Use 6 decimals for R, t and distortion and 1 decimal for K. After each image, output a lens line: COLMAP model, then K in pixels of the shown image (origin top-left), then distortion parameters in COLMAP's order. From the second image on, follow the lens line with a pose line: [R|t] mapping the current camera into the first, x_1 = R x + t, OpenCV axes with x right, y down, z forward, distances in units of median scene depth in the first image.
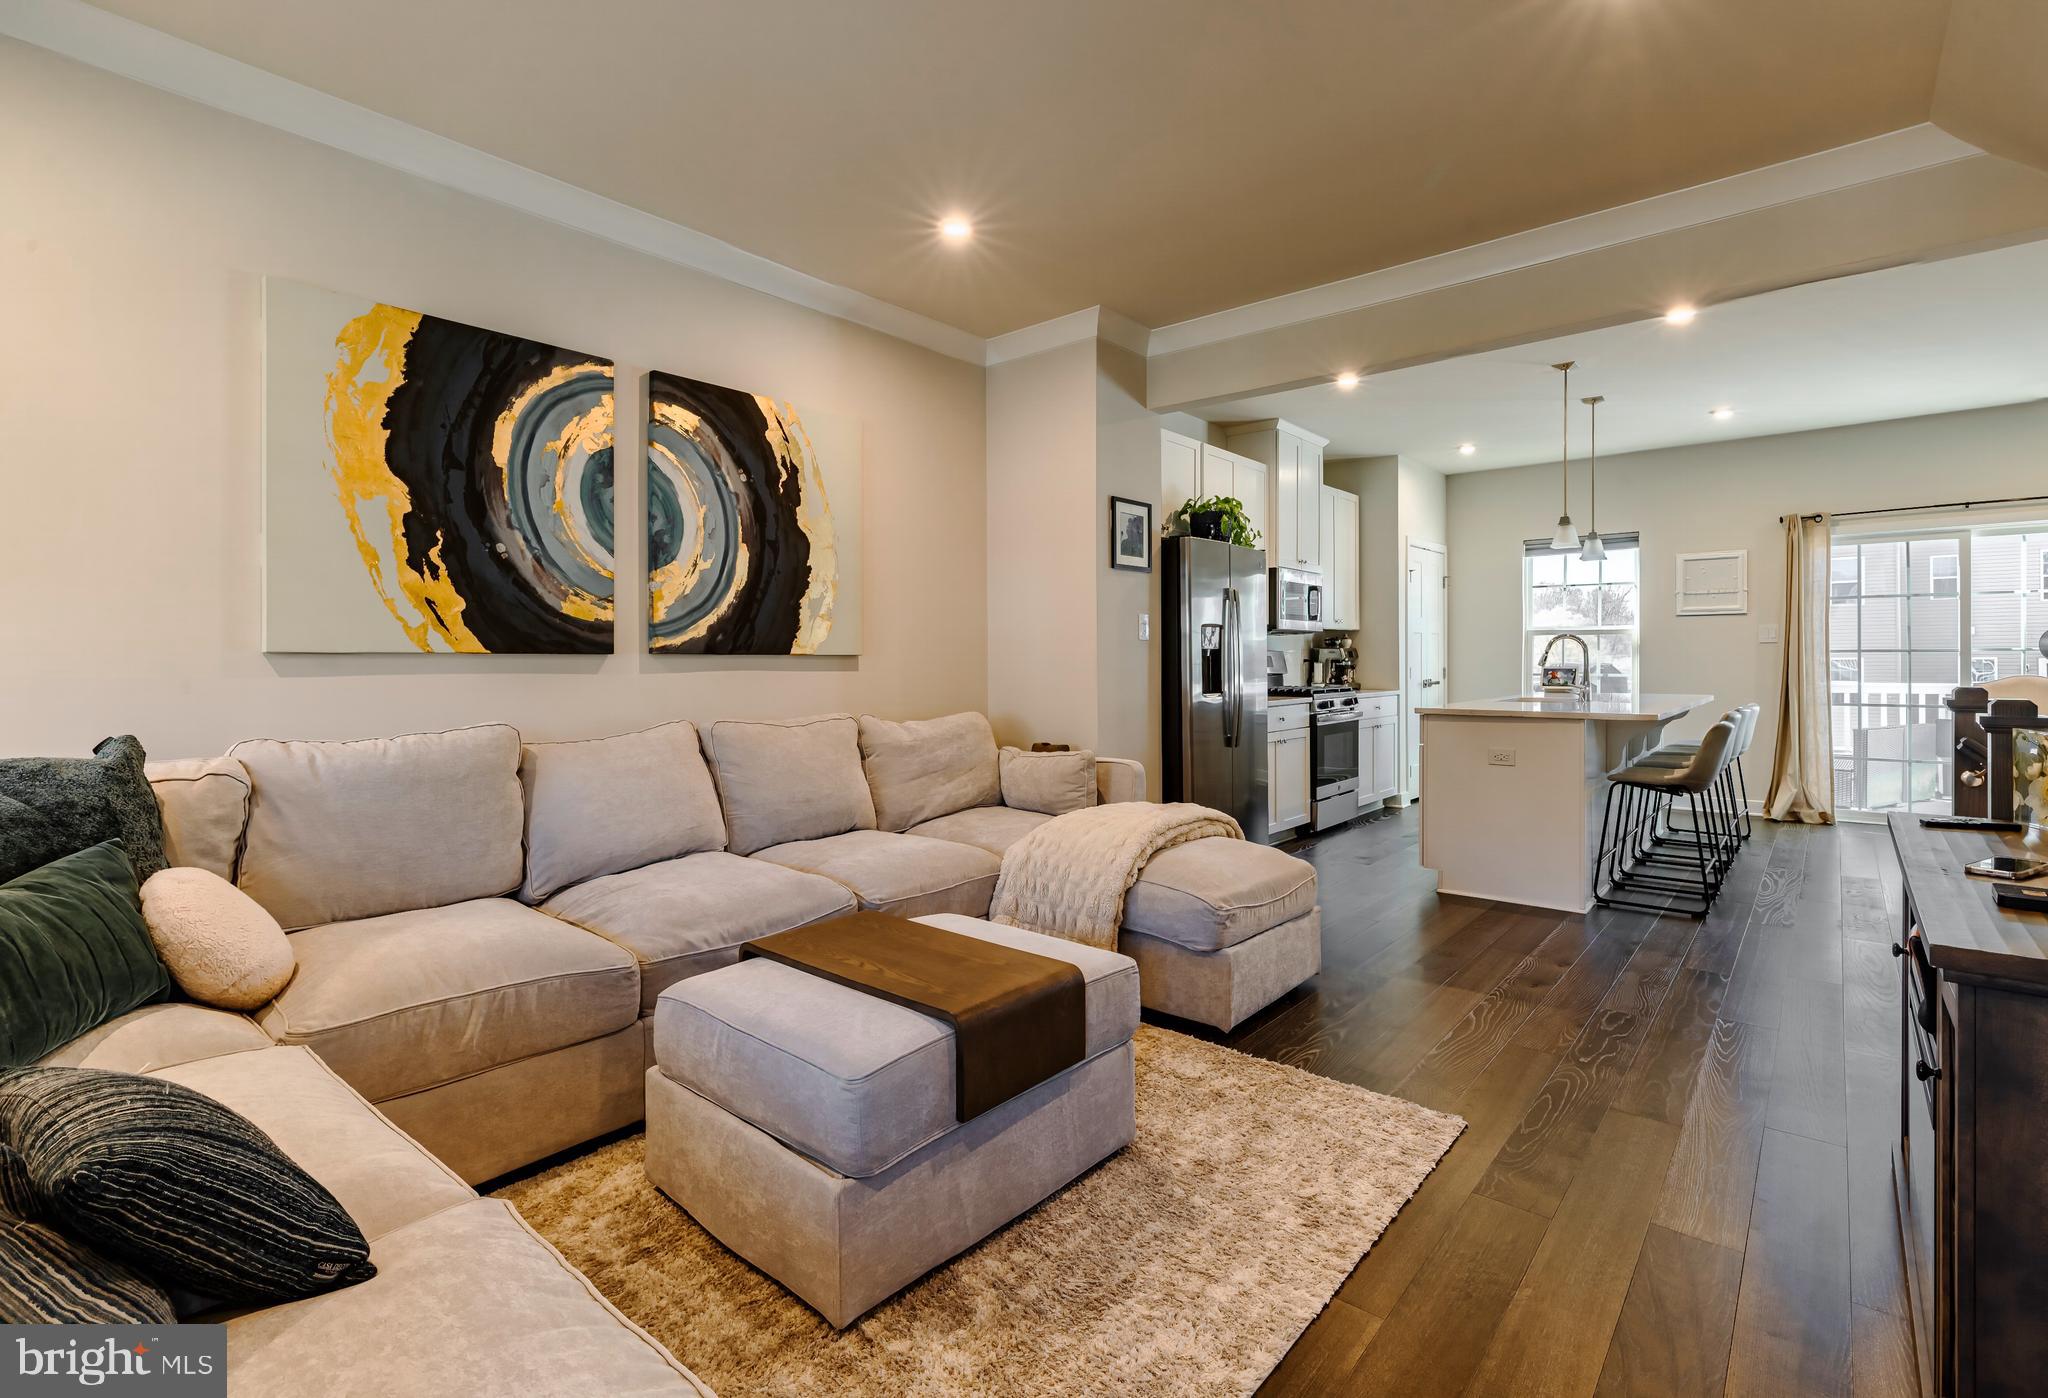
lens RADIAL K [[943.4, 0, 1122.0], [0, 943.4, 665.1], [0, 0, 1]] dist [0.000439, 0.000032]
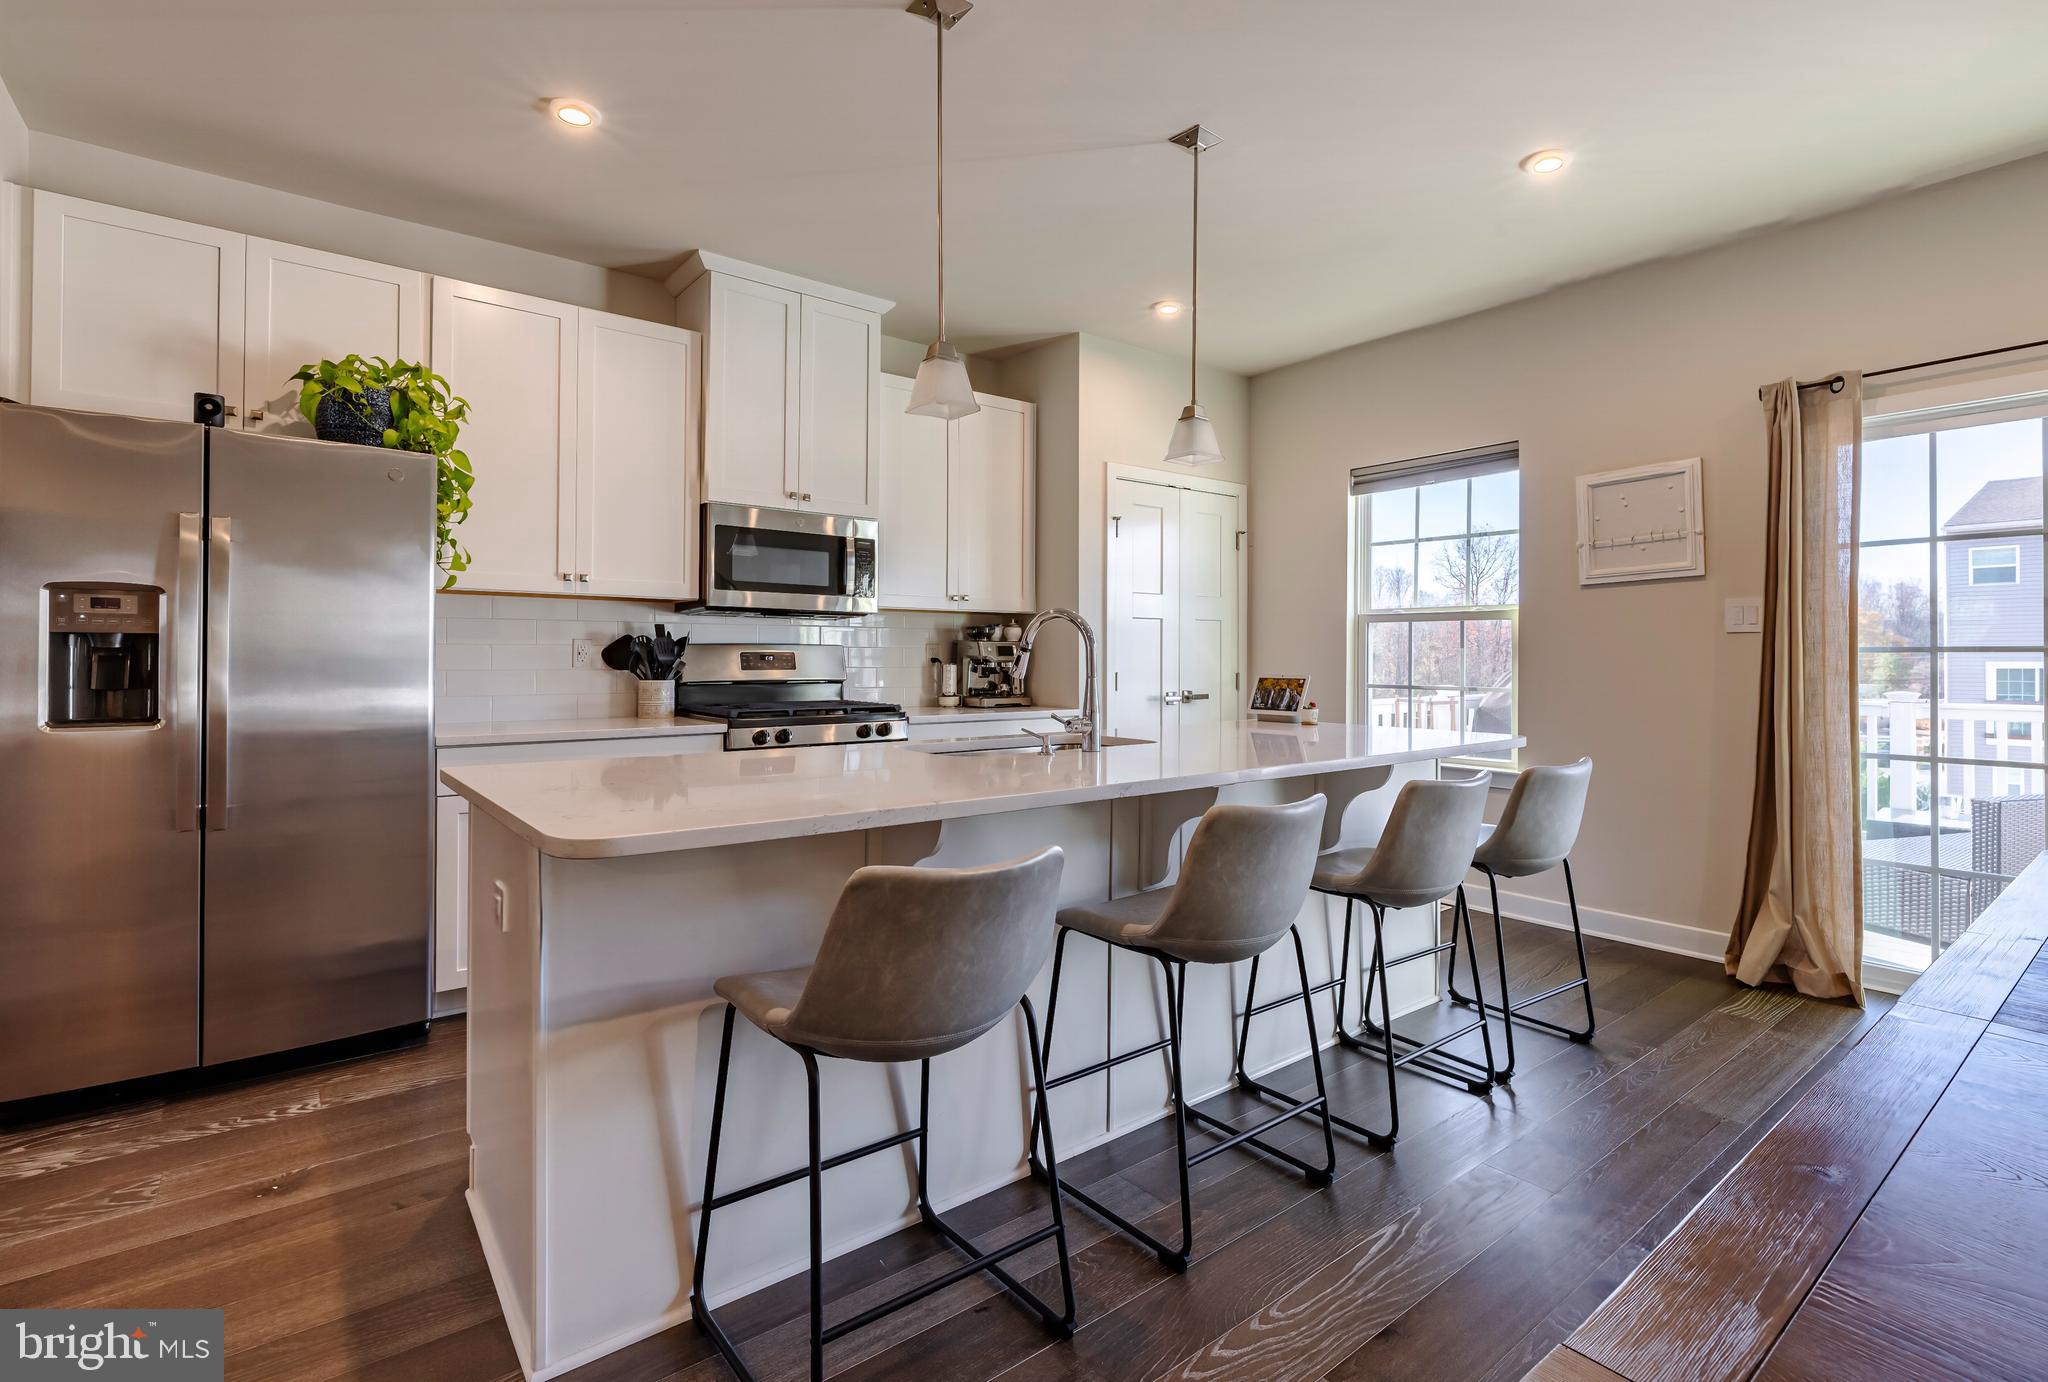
lens RADIAL K [[923.3, 0, 1026.5], [0, 923.3, 650.0], [0, 0, 1]] dist [-0.030009, 0.000047]
pose [[0.967708, 0.005604, -0.252010, 0.440665], [-0.008873, 0.999891, -0.011839, -0.004784], [0.251916, 0.013693, 0.967652, 0.429908]]
